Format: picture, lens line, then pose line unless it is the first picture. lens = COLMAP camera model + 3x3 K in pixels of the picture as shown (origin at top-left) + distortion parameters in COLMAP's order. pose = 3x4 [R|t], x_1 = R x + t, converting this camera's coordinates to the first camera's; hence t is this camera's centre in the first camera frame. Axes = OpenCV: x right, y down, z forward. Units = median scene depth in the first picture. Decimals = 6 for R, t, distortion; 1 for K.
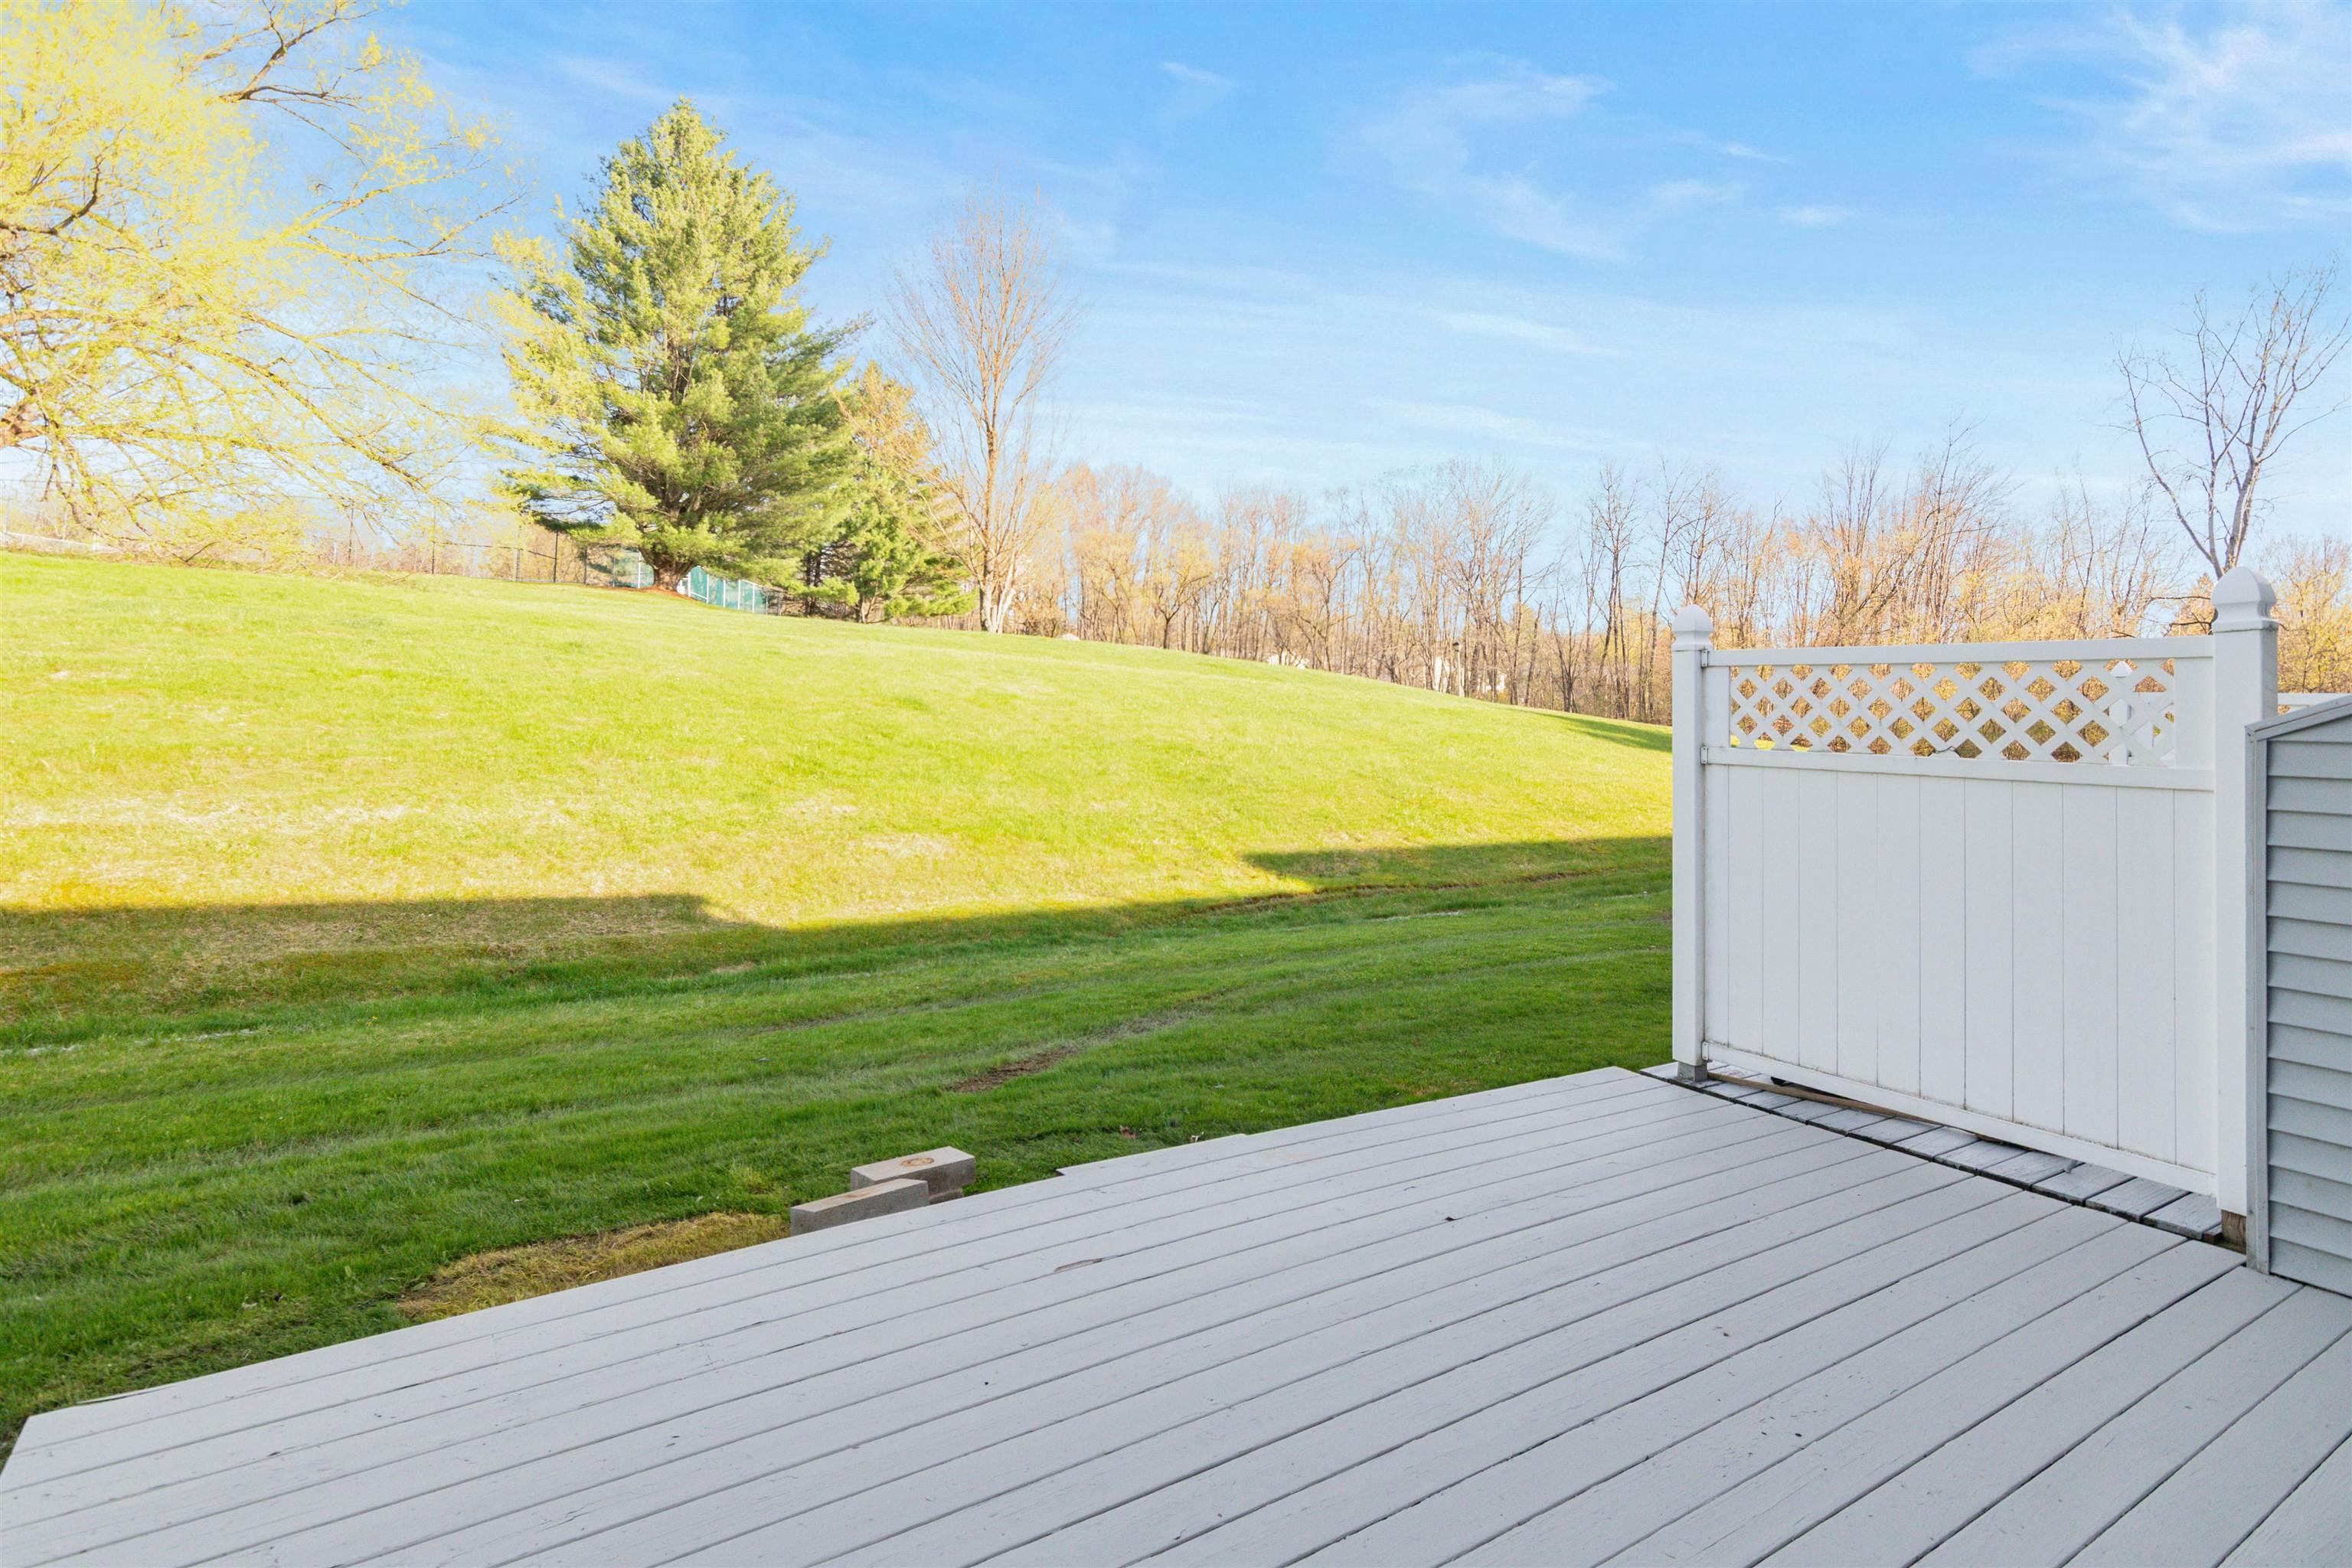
lens RADIAL K [[1157.1, 0, 1177.9], [0, 1157.1, 755.6], [0, 0, 1]] dist [-0.001464, 0.002722]
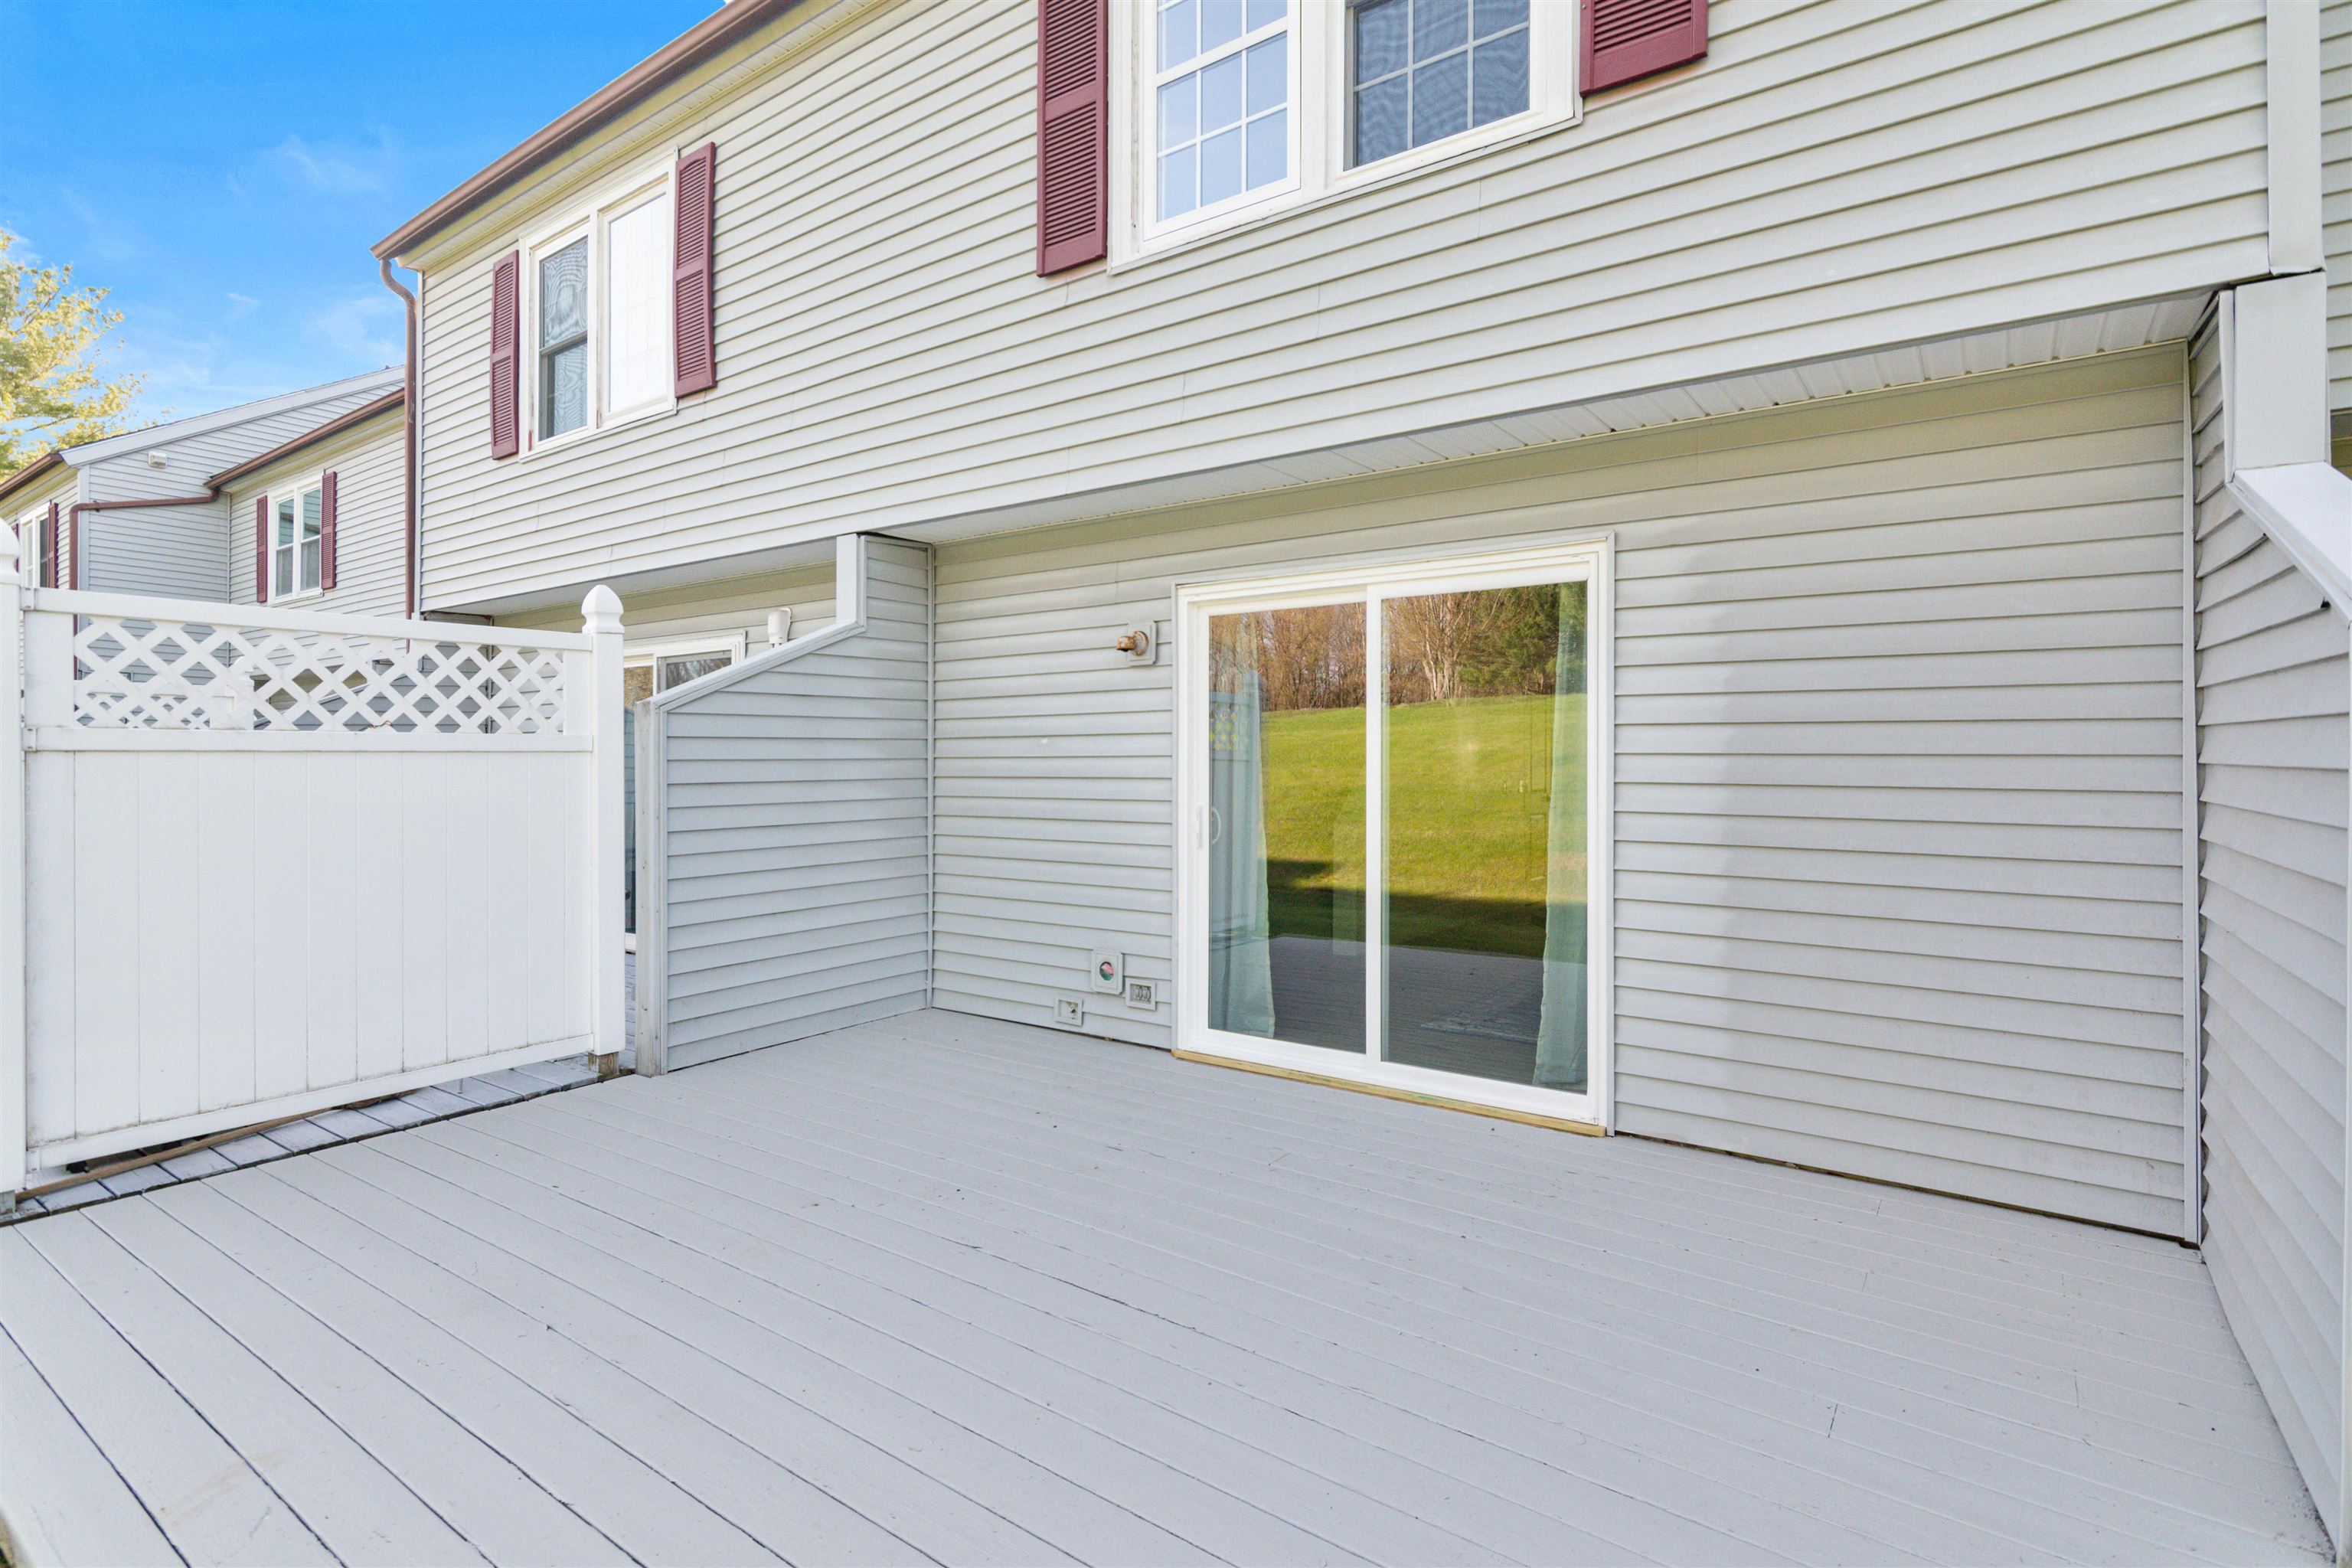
lens RADIAL K [[1143.3, 0, 1165.4], [0, 1143.3, 762.5], [0, 0, 1]] dist [-0.000379, 0.000943]
pose [[-0.324809, -0.061813, 0.943758, -0.473999], [-0.002361, 0.997912, 0.064548, -0.036369], [-0.945777, 0.018737, -0.324276, 0.663290]]
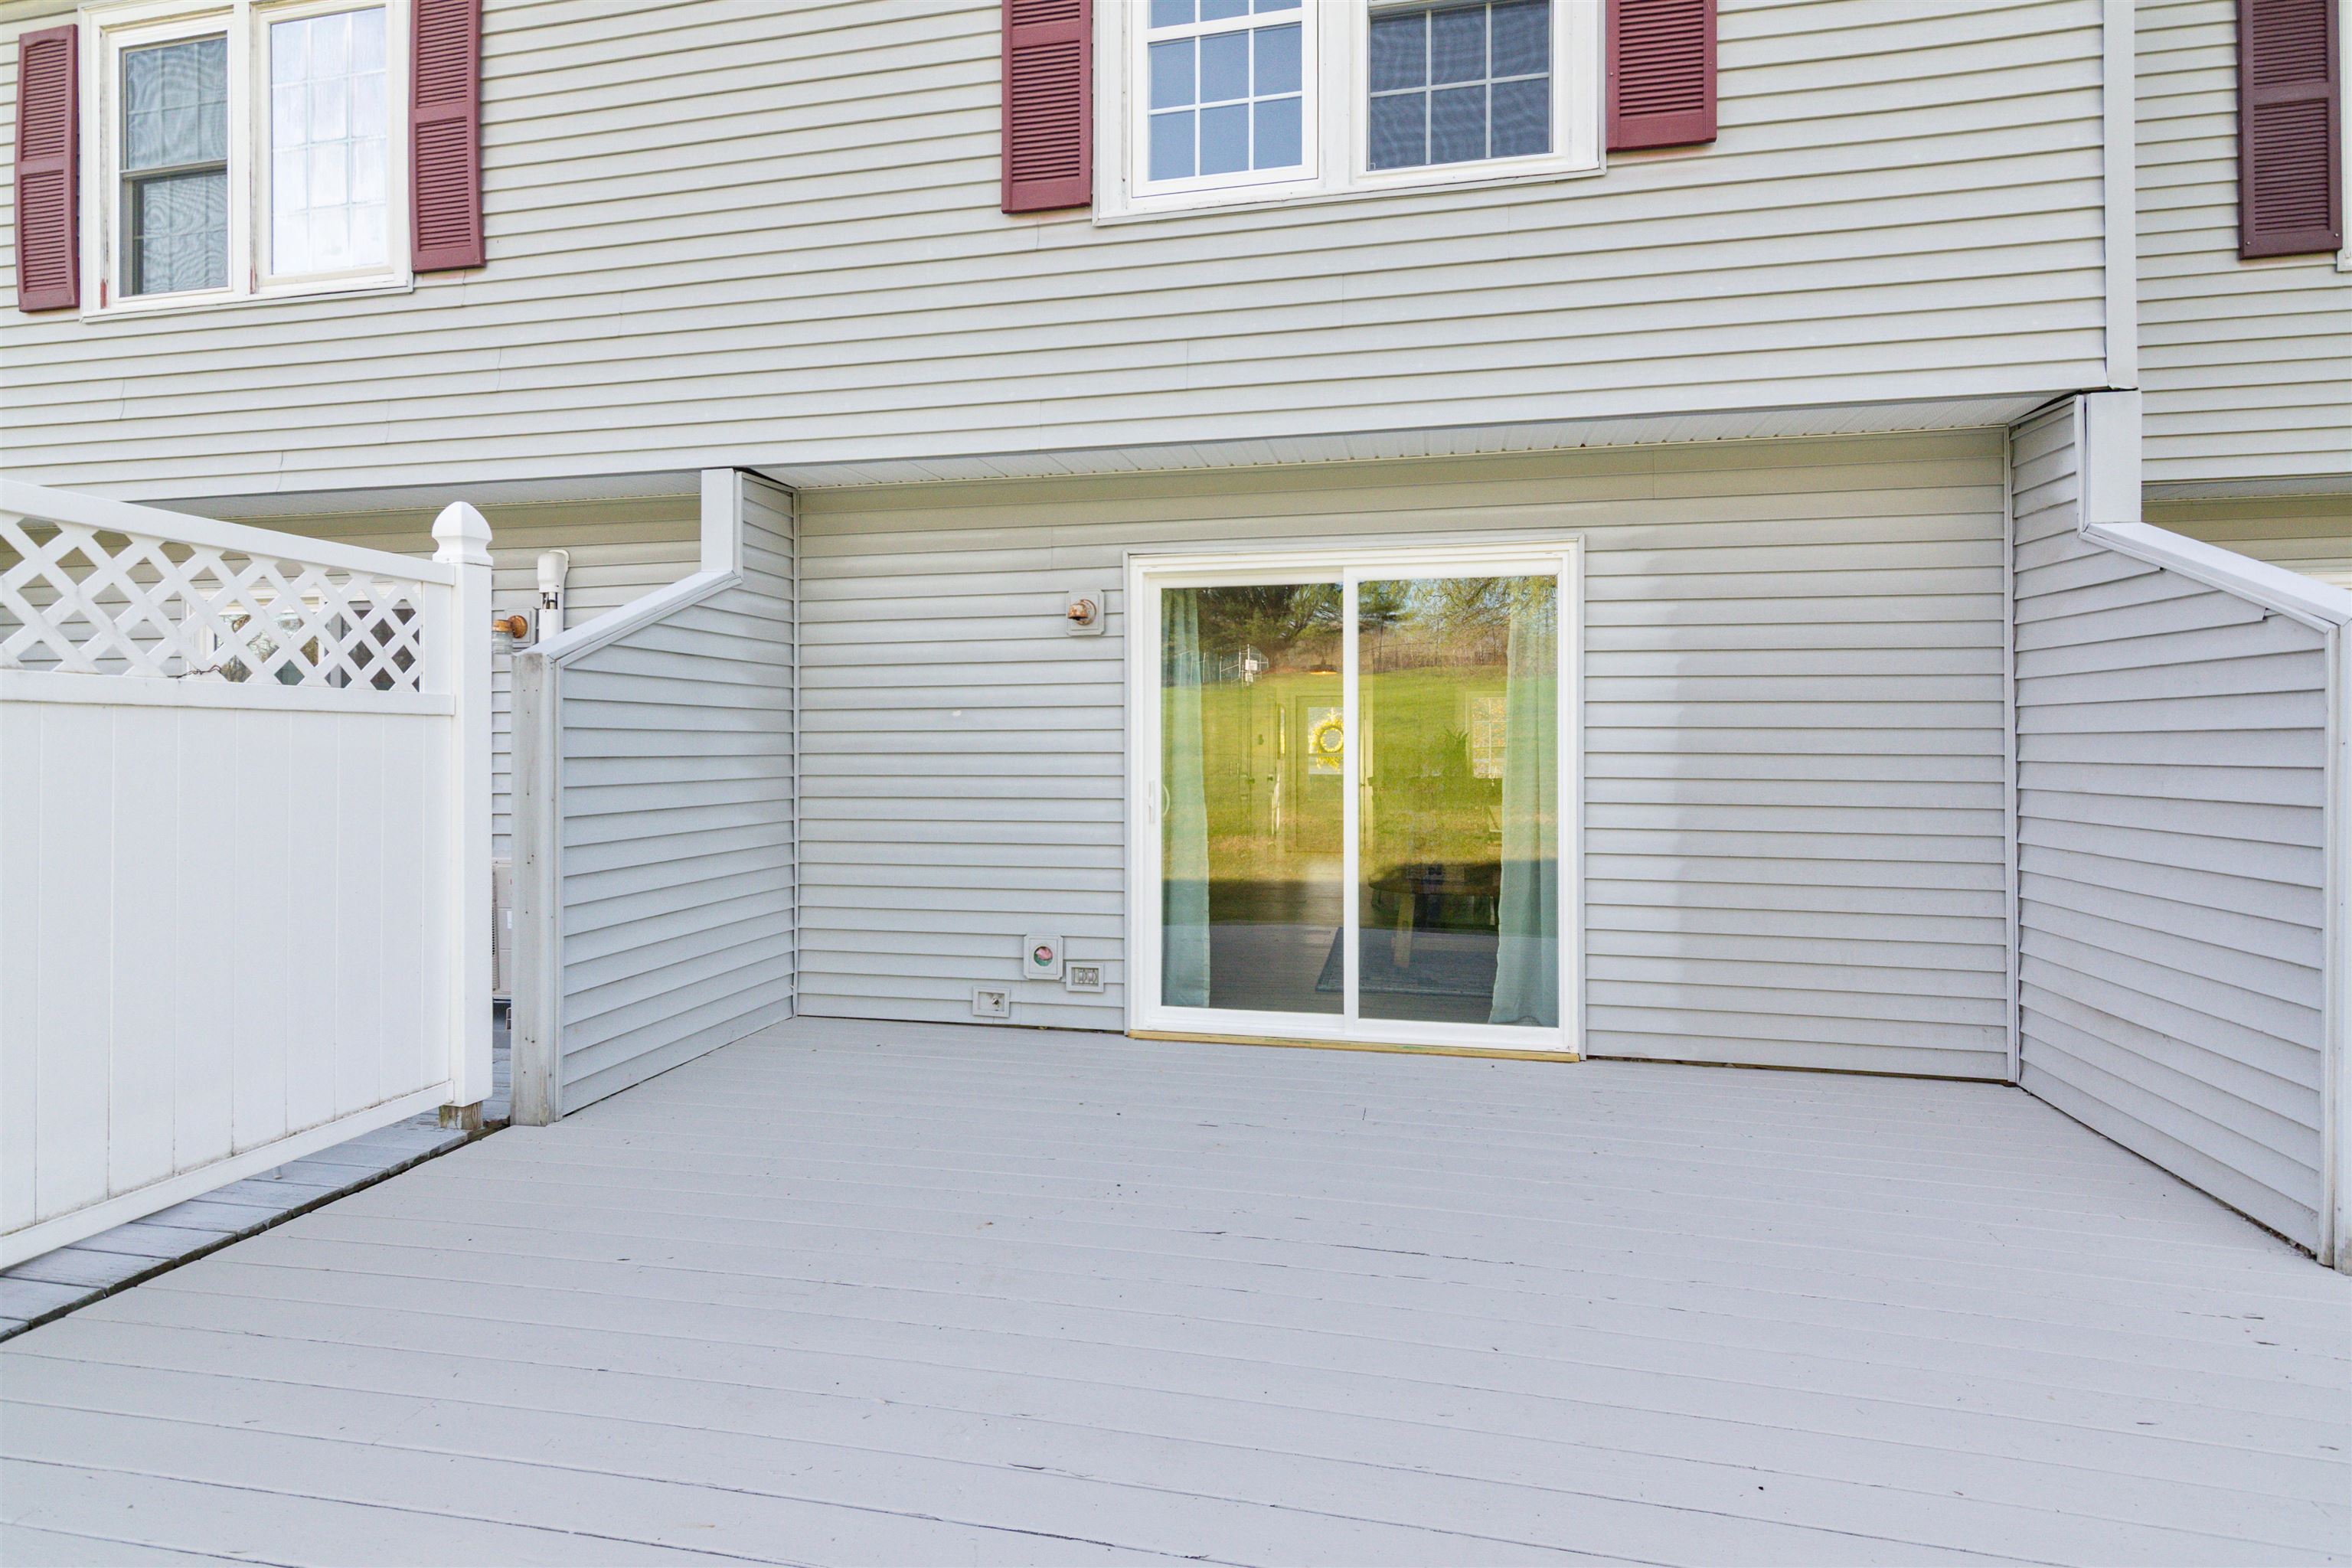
lens RADIAL K [[1157.1, 0, 1177.9], [0, 1157.1, 755.6], [0, 0, 1]] dist [-0.001464, 0.002722]
pose [[-0.679302, -0.062804, 0.731166, -0.255130], [-0.028780, 0.997845, 0.058972, -0.011464], [-0.733294, 0.019017, -0.679646, 1.019392]]
